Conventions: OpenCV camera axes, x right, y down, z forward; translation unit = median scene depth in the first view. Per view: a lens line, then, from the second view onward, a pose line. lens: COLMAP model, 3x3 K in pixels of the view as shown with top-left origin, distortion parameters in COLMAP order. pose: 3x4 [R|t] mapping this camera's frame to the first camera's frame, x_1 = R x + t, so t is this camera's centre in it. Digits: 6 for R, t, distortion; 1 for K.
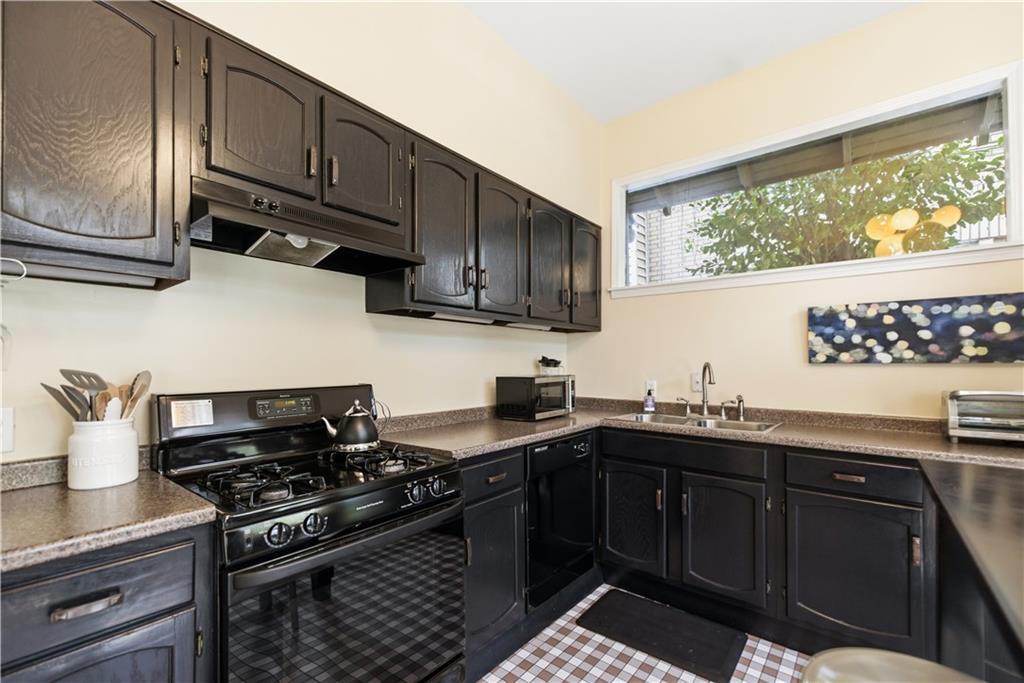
lens RADIAL K [[416.2, 0, 536.7], [0, 416.2, 355.5], [0, 0, 1]] dist [0.007231, -0.000455]
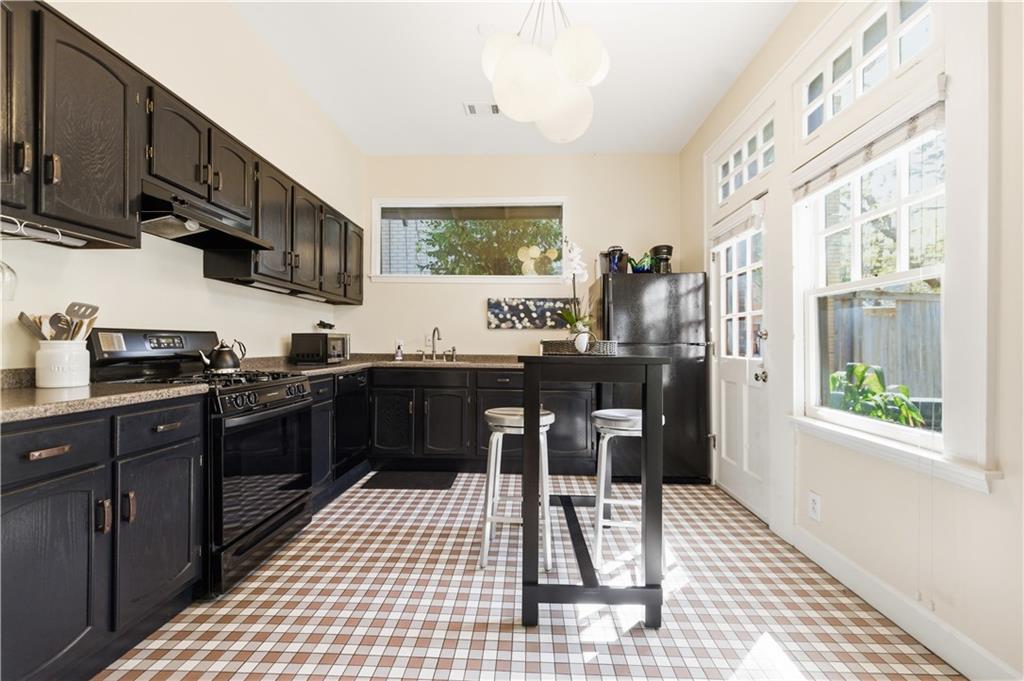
lens RADIAL K [[452.5, 0, 513.6], [0, 452.5, 343.4], [0, 0, 1]] dist [0.018460, 0.000109]
pose [[0.804809, 0.012298, 0.593406, -0.460359], [-0.013746, 0.999903, -0.002079, 0.091118], [-0.593375, -0.006484, 0.804900, -0.706741]]
